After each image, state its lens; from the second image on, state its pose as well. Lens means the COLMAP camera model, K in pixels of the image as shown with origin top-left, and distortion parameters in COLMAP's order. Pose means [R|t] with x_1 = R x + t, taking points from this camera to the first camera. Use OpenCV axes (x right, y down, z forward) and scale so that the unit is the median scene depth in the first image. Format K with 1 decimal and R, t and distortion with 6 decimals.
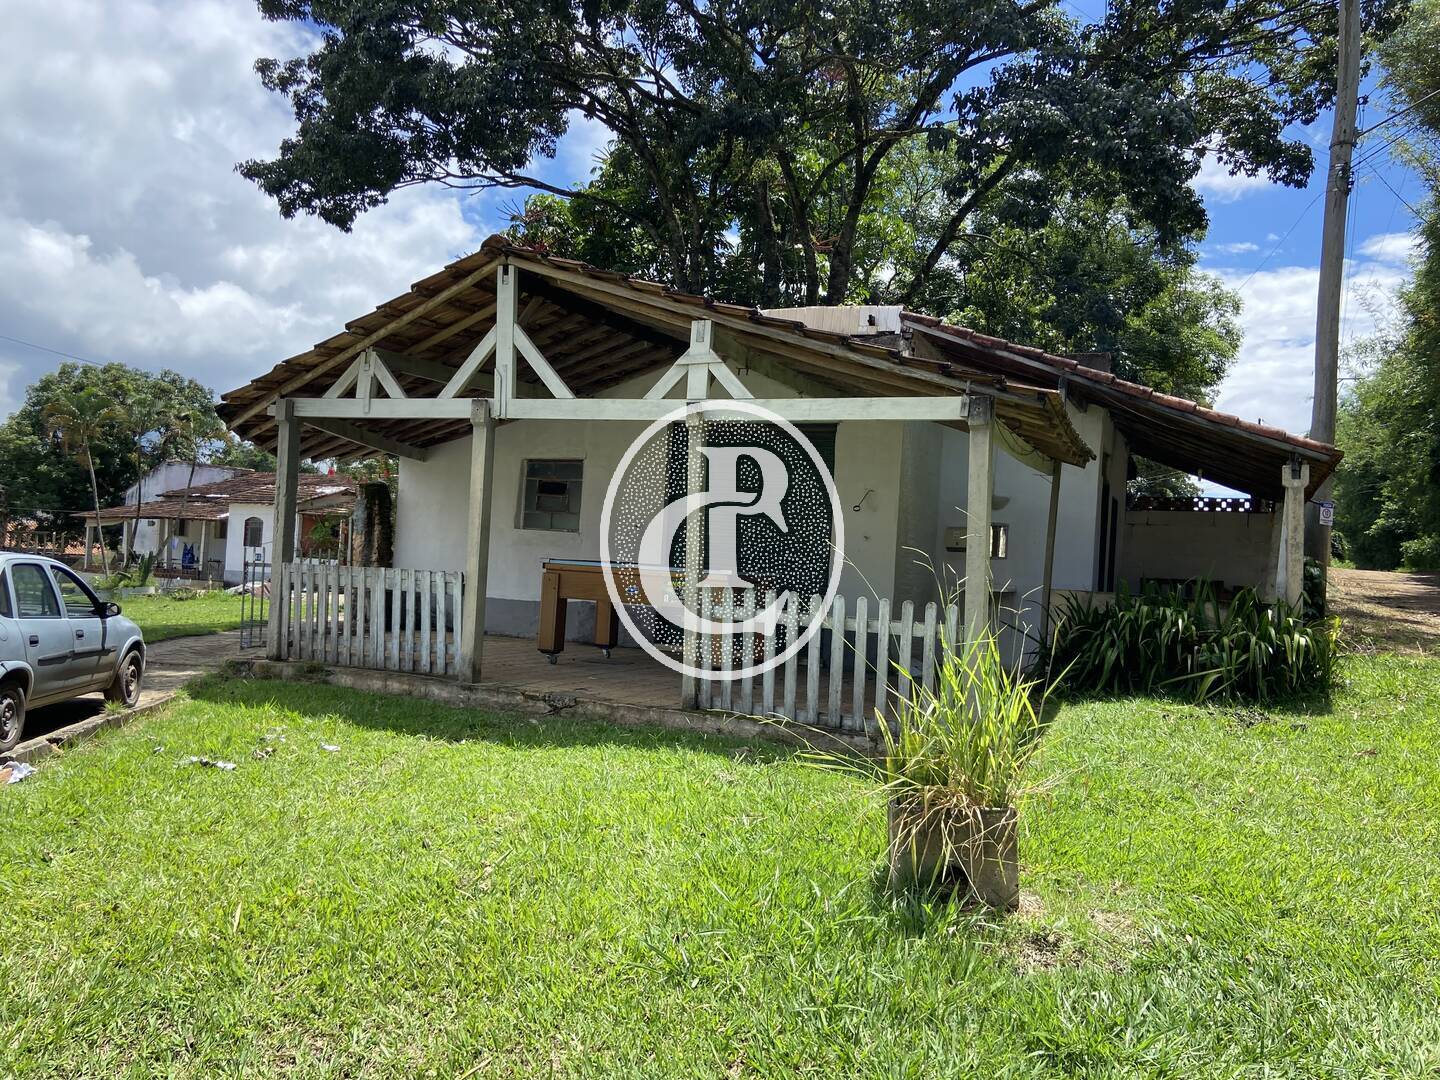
lens RADIAL K [[1104.1, 0, 713.0], [0, 1104.1, 521.6], [0, 0, 1]] dist [0.071427, -0.103863]
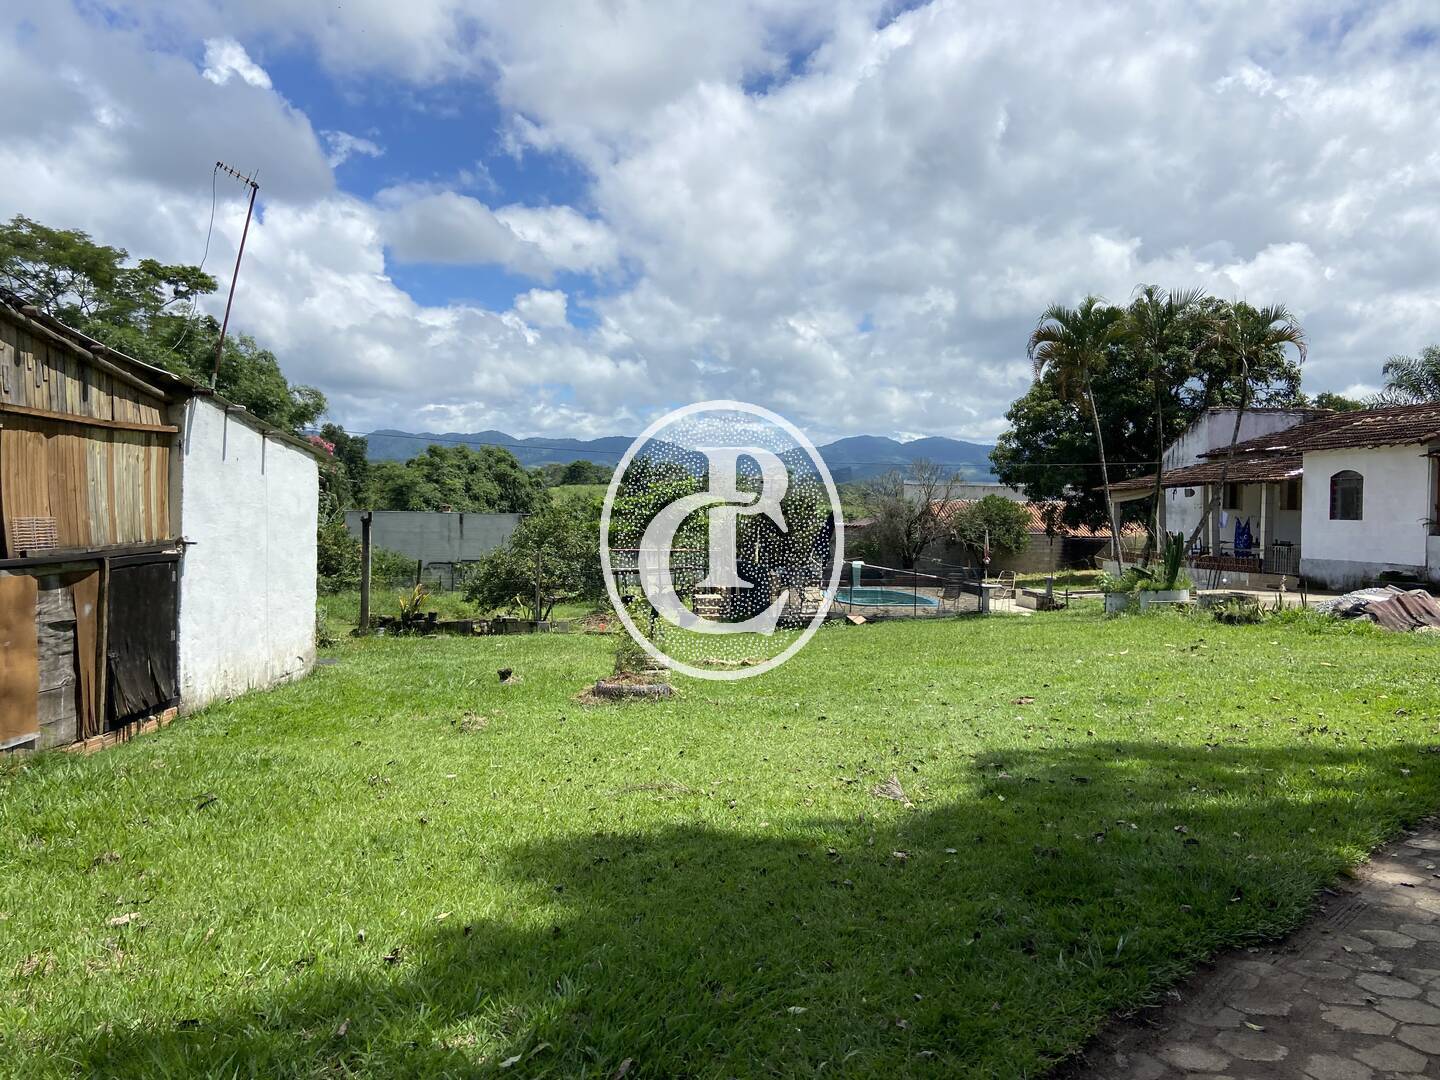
lens RADIAL K [[1058.0, 0, 720.0], [0, 1058.0, 540.0], [0, 0, 1]] dist [0.038436, -0.090544]
pose [[0.619730, -0.025029, -0.784416, -0.150754], [0.054958, 0.998422, 0.011562, 0.007092], [0.782889, -0.050275, 0.620127, 0.328621]]
